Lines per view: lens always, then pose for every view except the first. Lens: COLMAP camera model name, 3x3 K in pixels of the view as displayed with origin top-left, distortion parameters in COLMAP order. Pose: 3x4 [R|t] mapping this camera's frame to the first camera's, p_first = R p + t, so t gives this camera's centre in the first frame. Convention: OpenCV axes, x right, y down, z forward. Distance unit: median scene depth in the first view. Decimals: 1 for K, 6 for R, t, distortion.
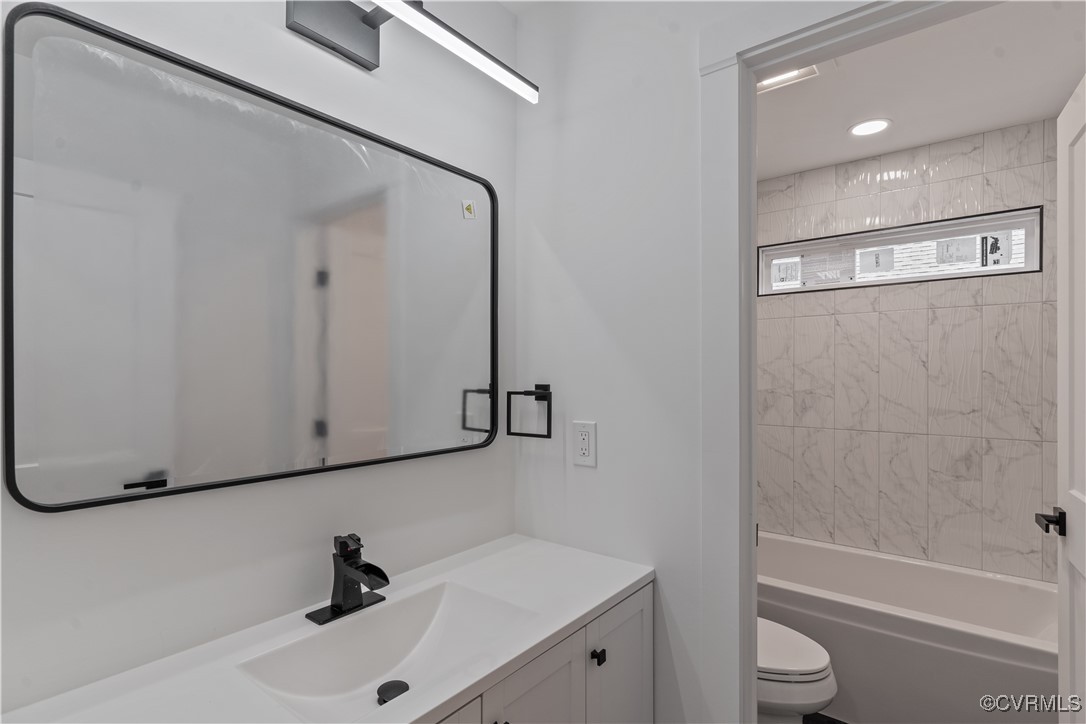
lens RADIAL K [[517.6, 0, 555.9], [0, 517.6, 375.2], [0, 0, 1]] dist [0.004977, 0.001026]
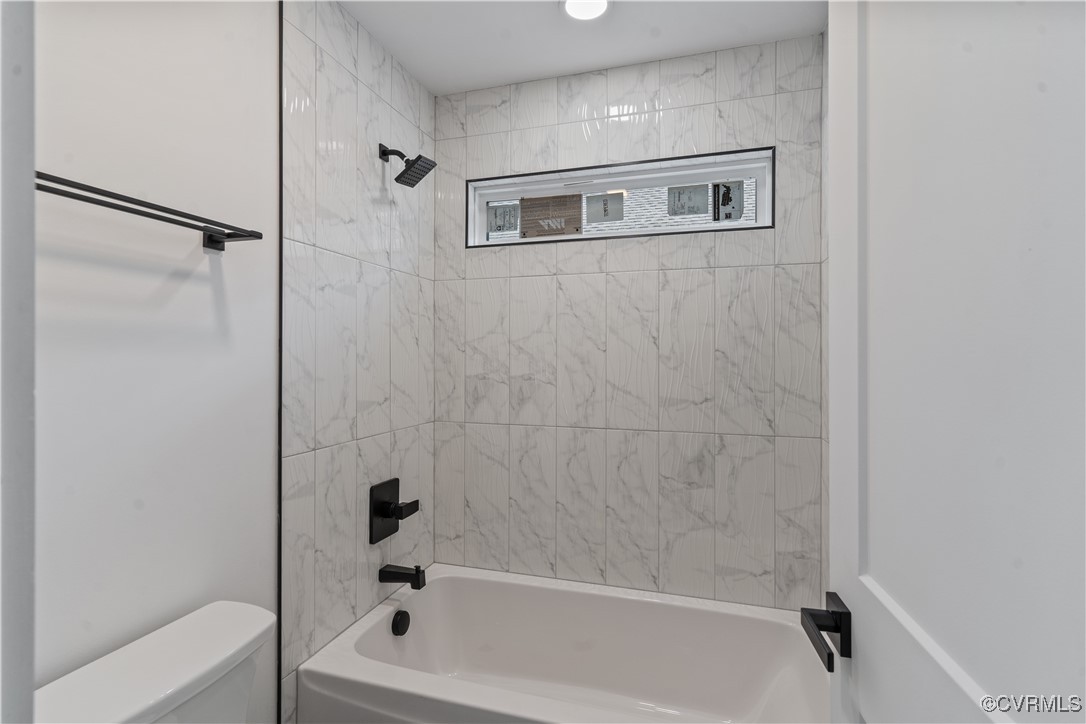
lens RADIAL K [[517.6, 0, 538.4], [0, 517.6, 354.1], [0, 0, 1]] dist [0.004977, 0.001026]
pose [[0.933124, 0.000808, 0.359555, 0.281151], [0.000071, 0.999997, -0.002432, 0.000497], [-0.359556, 0.002294, 0.933121, 0.355007]]
